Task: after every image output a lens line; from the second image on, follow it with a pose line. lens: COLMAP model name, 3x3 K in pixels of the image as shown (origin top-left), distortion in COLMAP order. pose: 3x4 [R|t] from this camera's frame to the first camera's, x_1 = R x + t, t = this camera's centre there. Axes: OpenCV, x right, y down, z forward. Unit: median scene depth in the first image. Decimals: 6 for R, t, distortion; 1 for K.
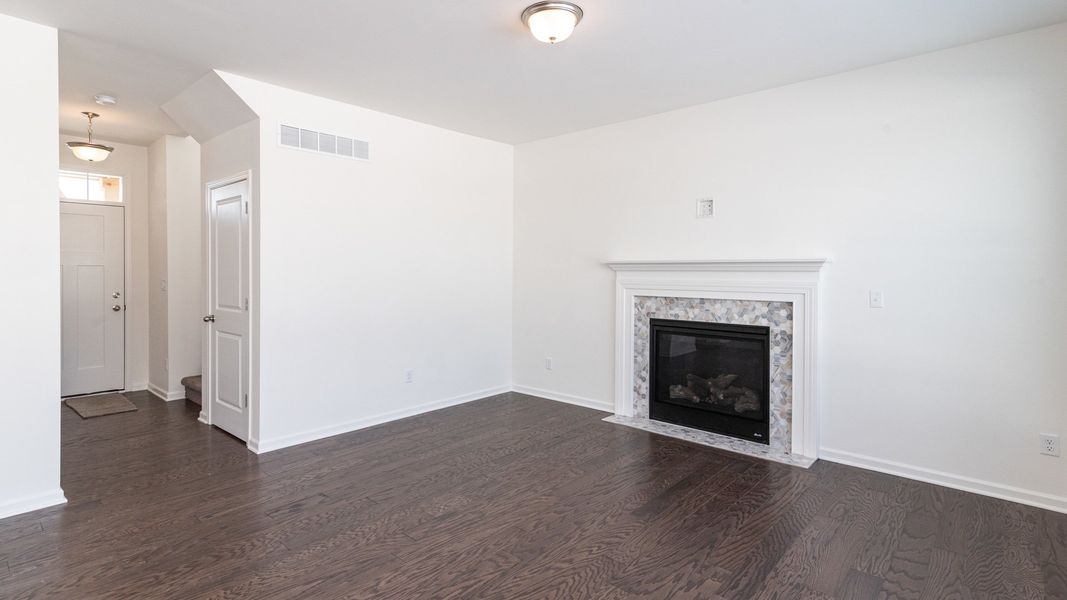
lens RADIAL K [[499.8, 0, 542.8], [0, 499.8, 275.0], [0, 0, 1]] dist [0.004993, 0.001526]
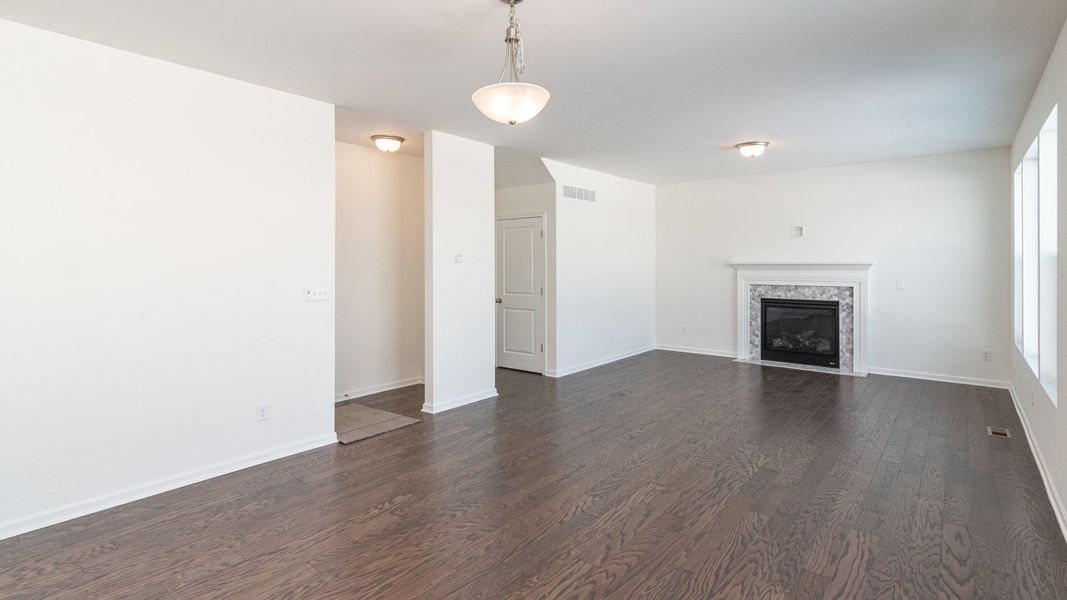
lens RADIAL K [[504.9, 0, 561.7], [0, 504.9, 263.2], [0, 0, 1]] dist [0.010281, 0.000070]
pose [[0.997211, -0.005240, 0.074450, -0.611722], [0.005982, 0.999935, -0.009741, -0.016865], [-0.074395, 0.010159, 0.997177, -0.660479]]
